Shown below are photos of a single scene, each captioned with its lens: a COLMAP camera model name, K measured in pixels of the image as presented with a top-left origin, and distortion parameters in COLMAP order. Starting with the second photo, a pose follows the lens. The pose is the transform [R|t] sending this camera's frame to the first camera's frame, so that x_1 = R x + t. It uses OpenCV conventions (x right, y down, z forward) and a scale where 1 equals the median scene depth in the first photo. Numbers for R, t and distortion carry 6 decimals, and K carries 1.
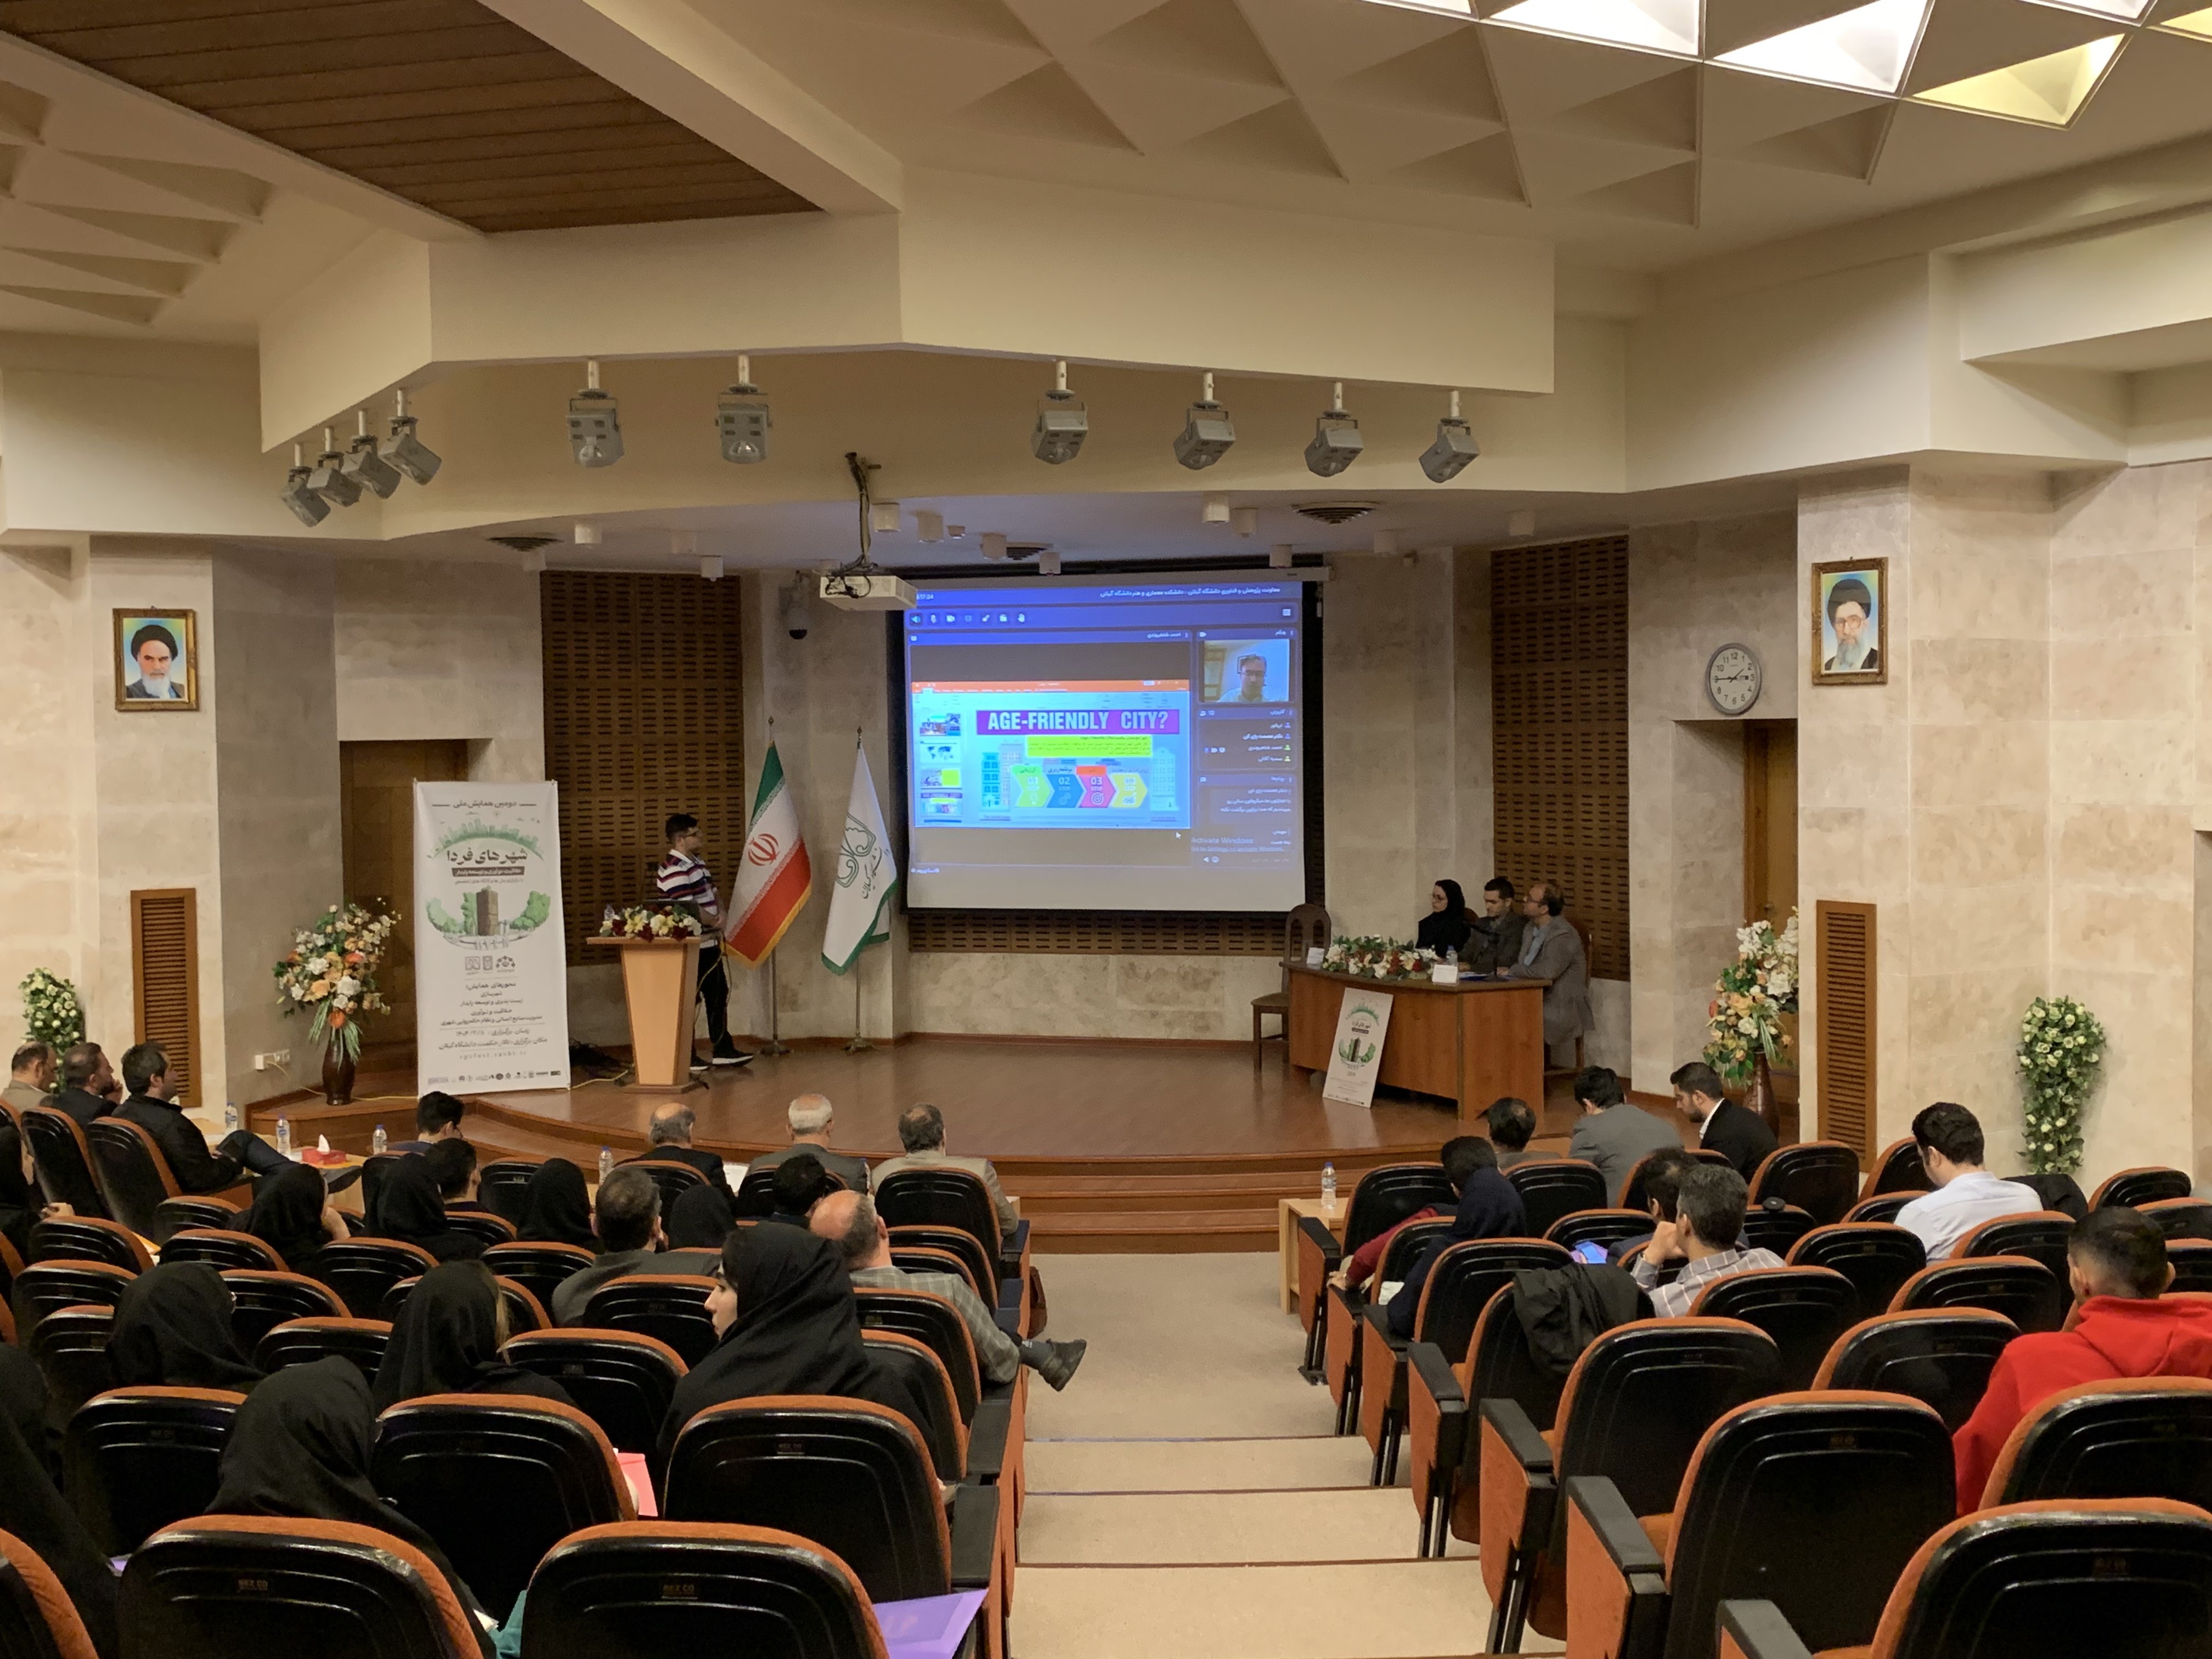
lens RADIAL K [[2212.6, 0, 1106.0], [0, 2212.6, 829.5], [0, 0, 1]] dist [0.127290, -0.000724]
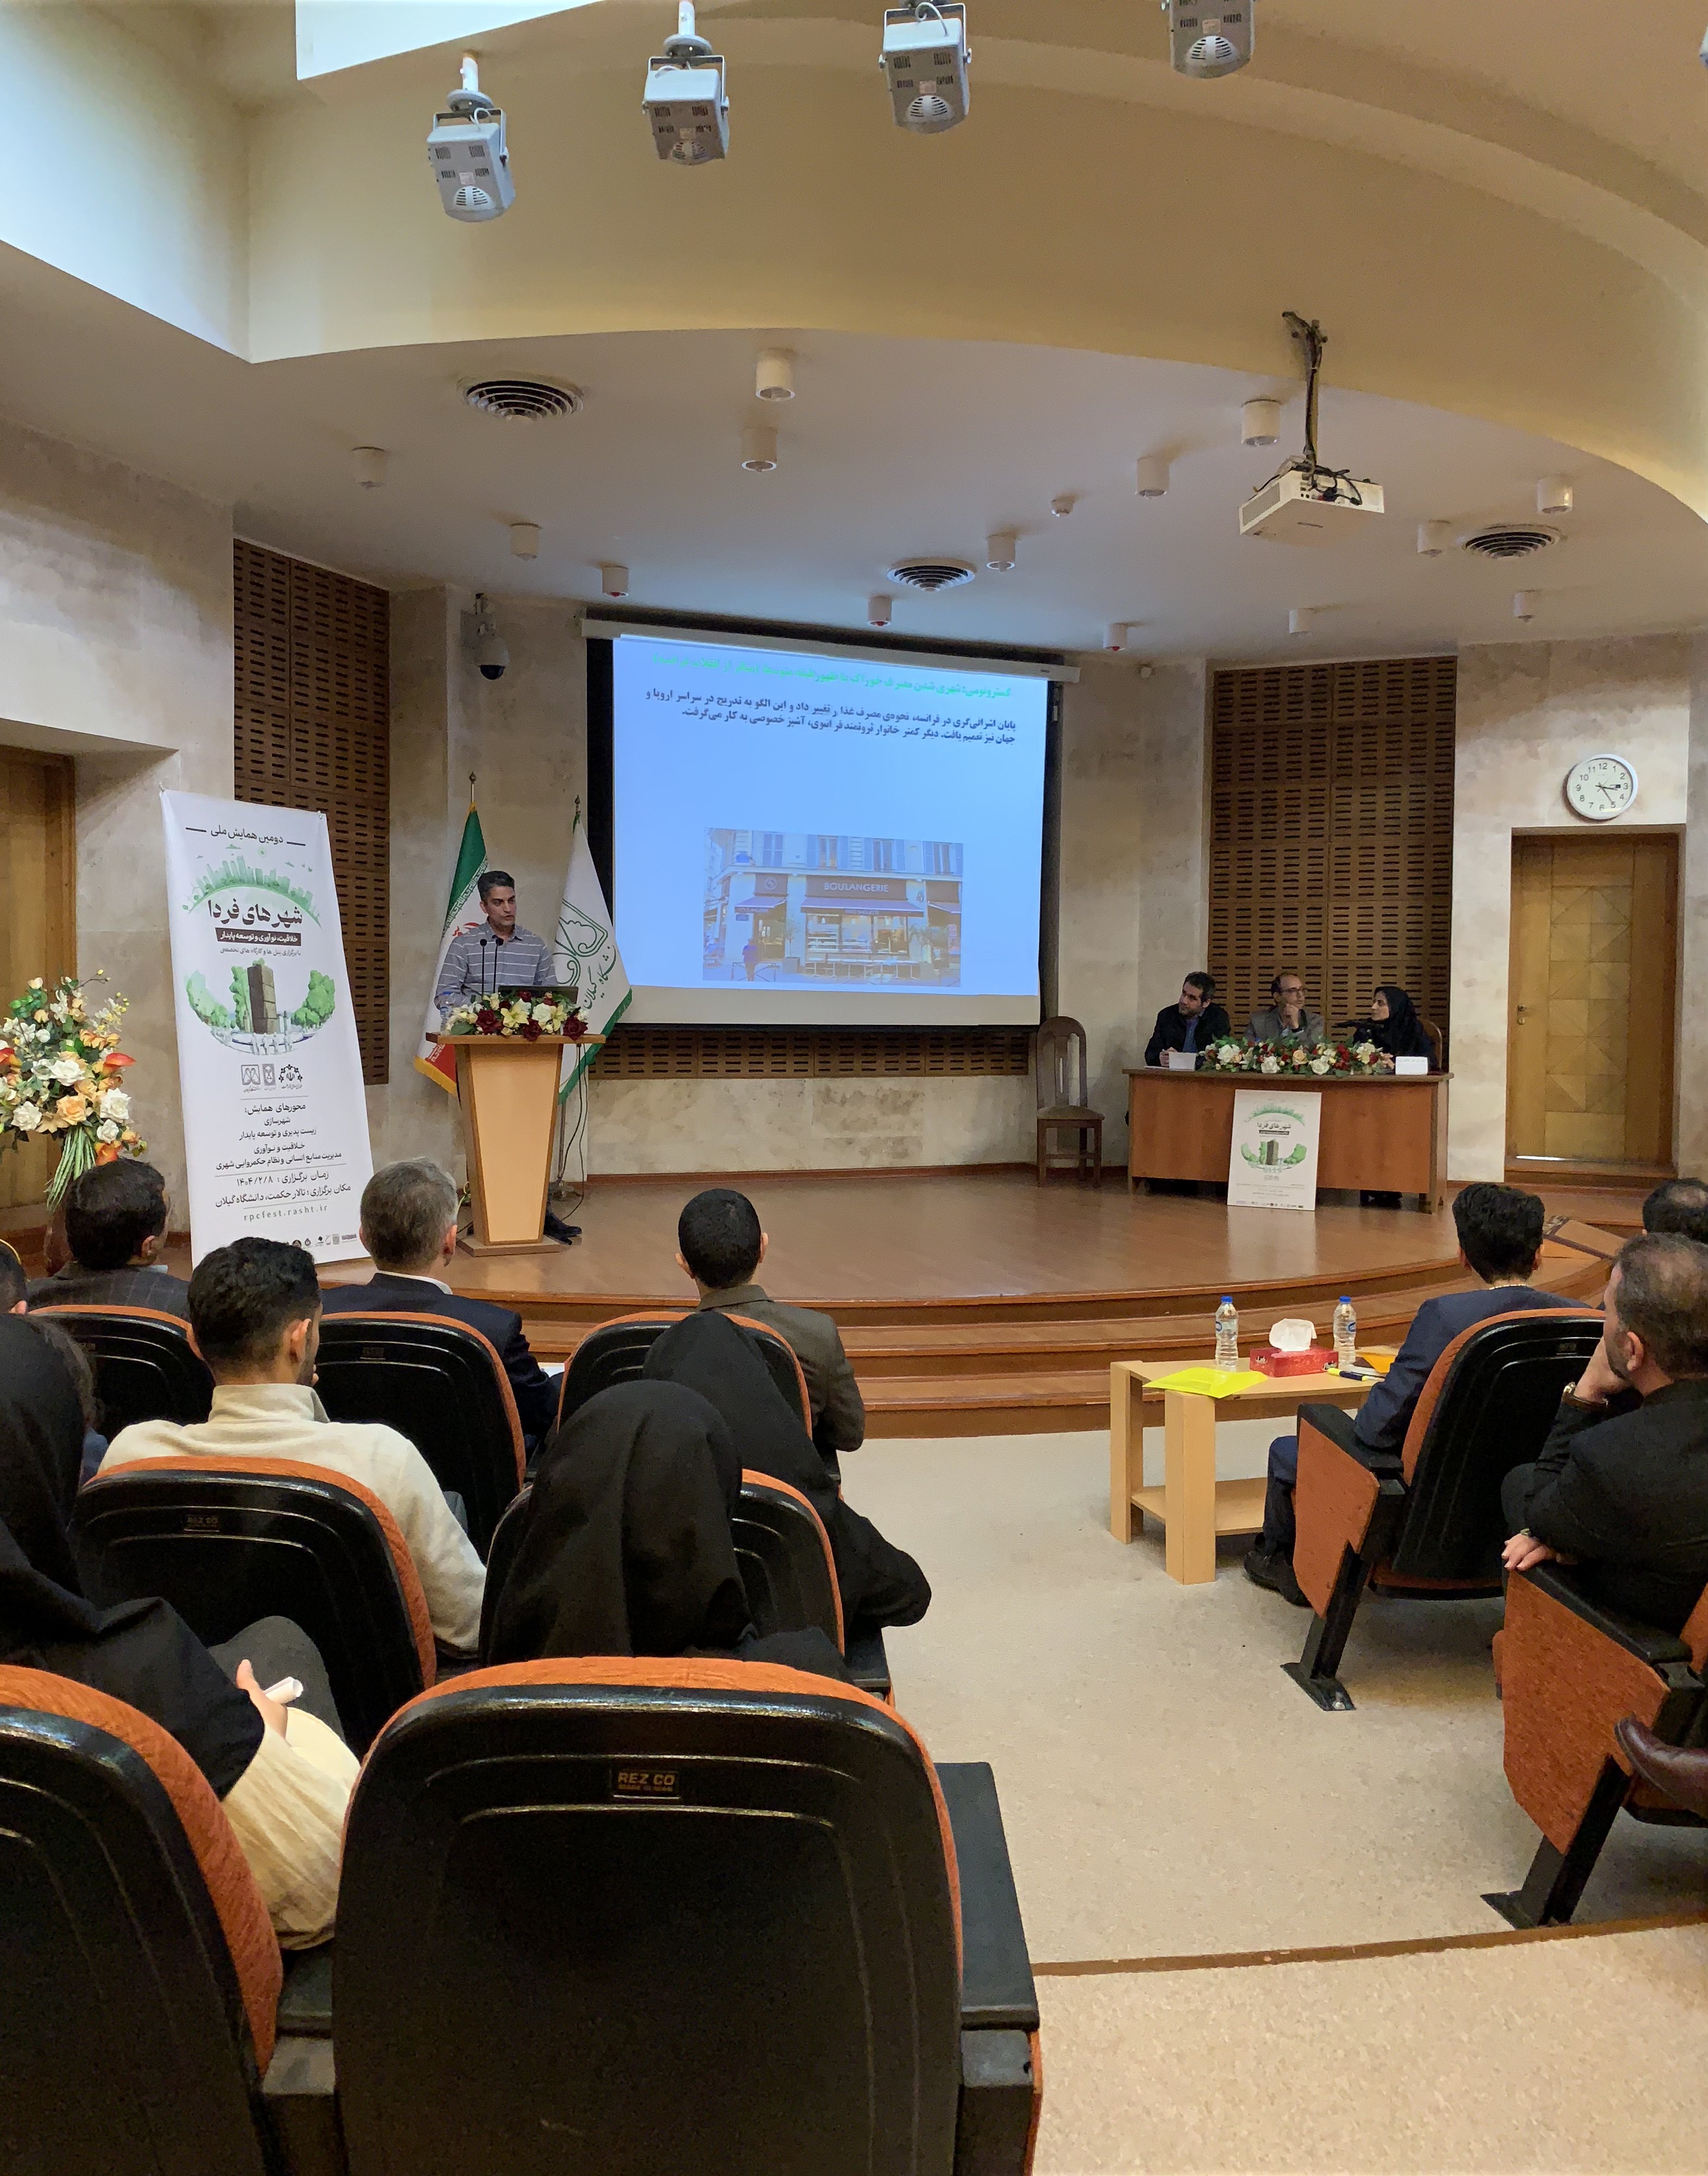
lens RADIAL K [[1640.4, 0, 849.1], [0, 1640.4, 1049.3], [0, 0, 1]] dist [0.101732, -0.231195]
pose [[0.807868, 0.002438, 0.589359, -0.412568], [0.003527, 0.999954, -0.008971, 0.055403], [-0.589353, 0.009326, 0.807822, 0.488257]]
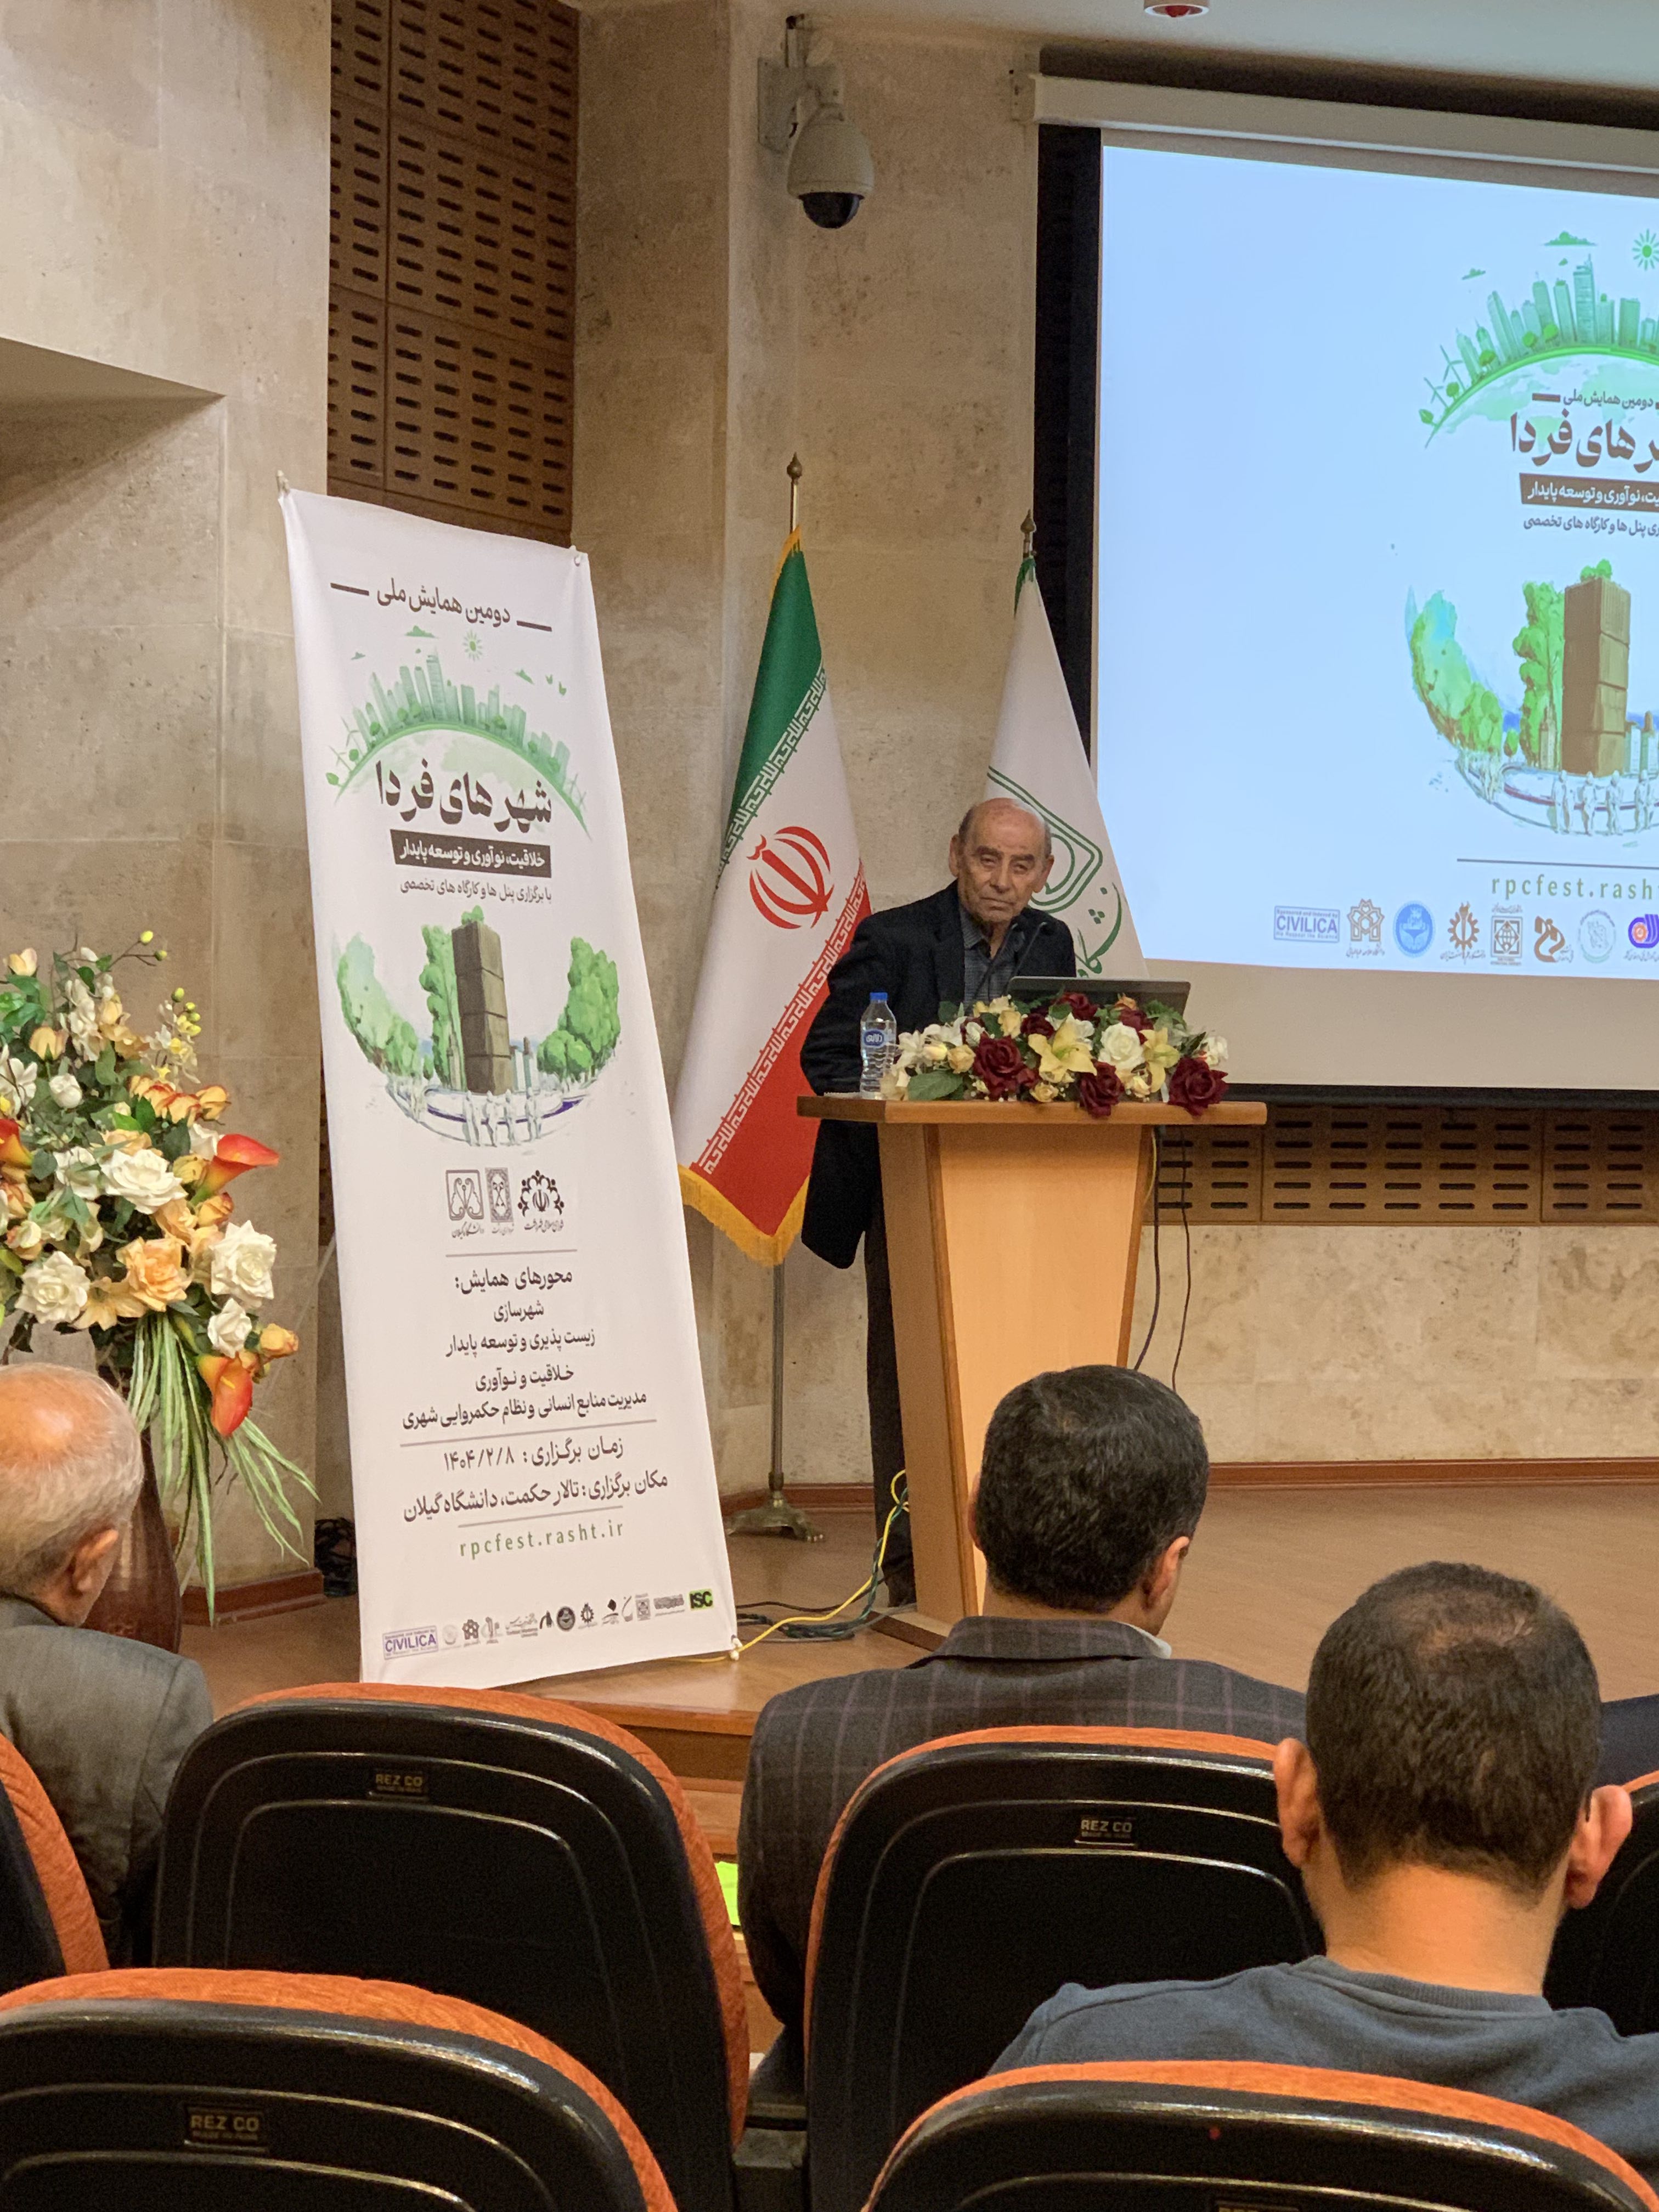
lens RADIAL K [[4082.3, 0, 829.5], [0, 4082.3, 1106.0], [0, 0, 1]] dist [-0.096433, 2.203169]
pose [[0.837656, 0.017692, 0.545912, -0.492368], [-0.004317, 0.999658, -0.025774, 0.059488], [-0.546181, 0.019233, 0.837446, 0.553970]]
